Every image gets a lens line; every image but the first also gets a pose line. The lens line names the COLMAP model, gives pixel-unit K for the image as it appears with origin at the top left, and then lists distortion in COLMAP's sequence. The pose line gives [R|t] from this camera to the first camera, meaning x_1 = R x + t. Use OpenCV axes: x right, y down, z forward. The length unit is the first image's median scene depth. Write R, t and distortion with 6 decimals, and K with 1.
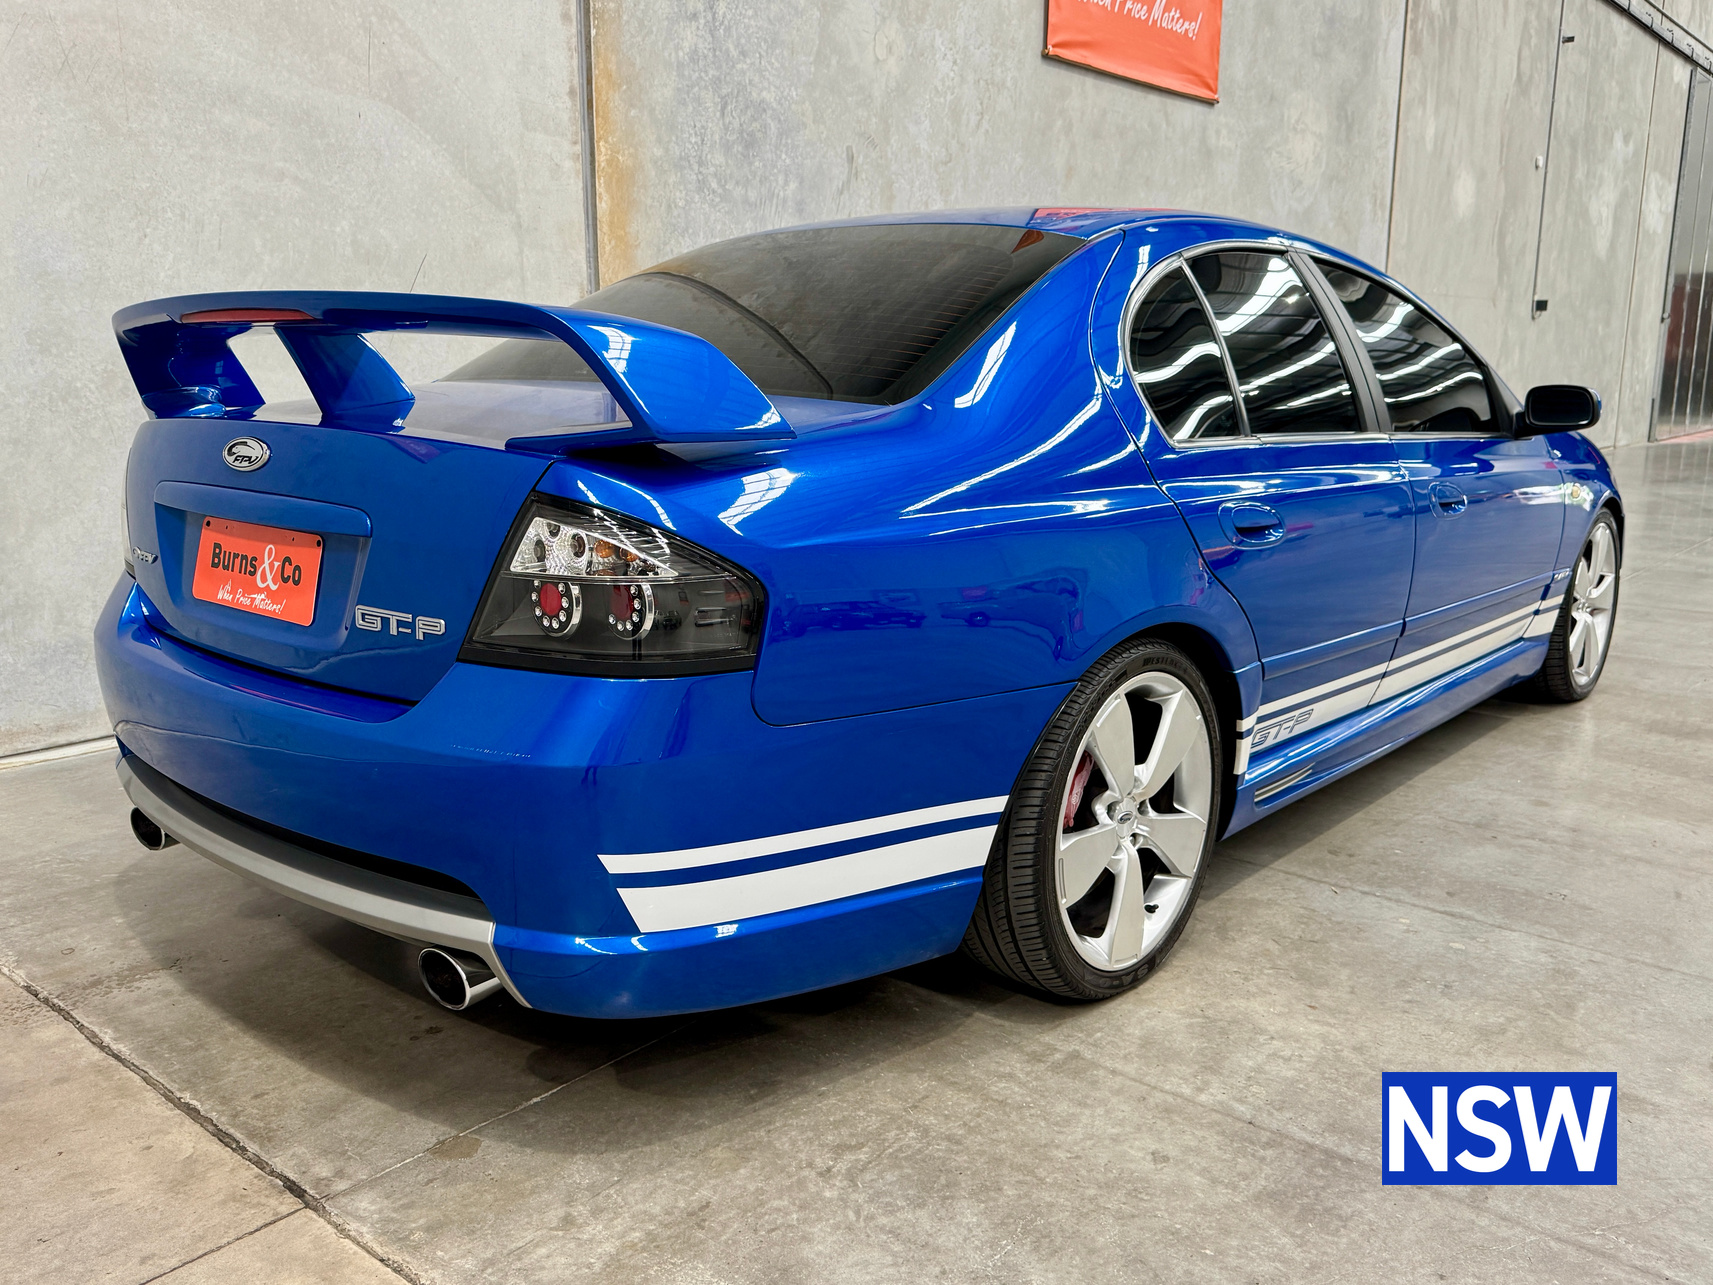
lens RADIAL K [[1338.5, 0, 812.4], [0, 1338.5, 695.2], [0, 0, 1]] dist [0.014522, -0.041502]
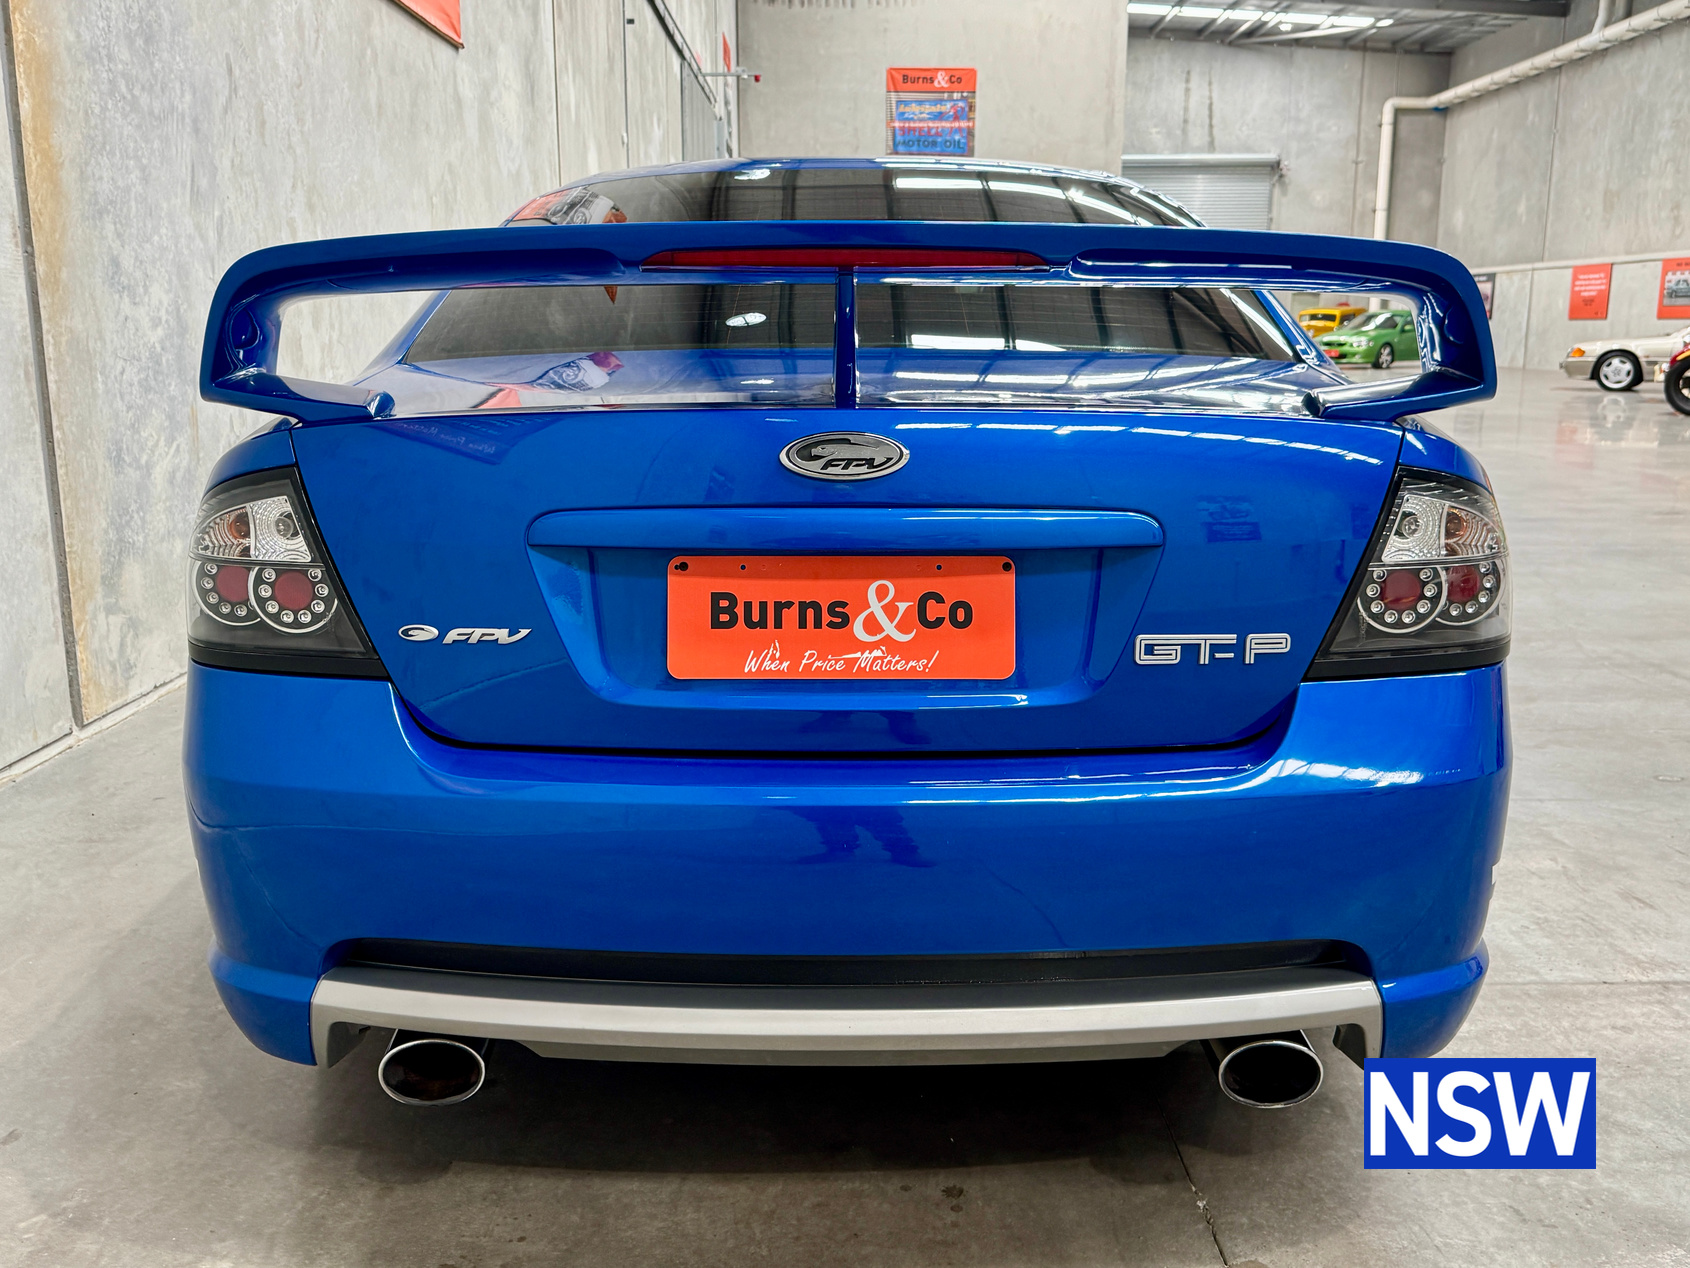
lens RADIAL K [[1490.9, 0, 847.8], [0, 1490.9, 653.8], [0, 0, 1]] dist [0.040053, -0.116112]
pose [[0.734428, -0.141434, 0.663786, -0.368241], [0.163818, 0.986069, 0.028851, -0.038954], [-0.658619, 0.087551, 0.747366, 0.170112]]
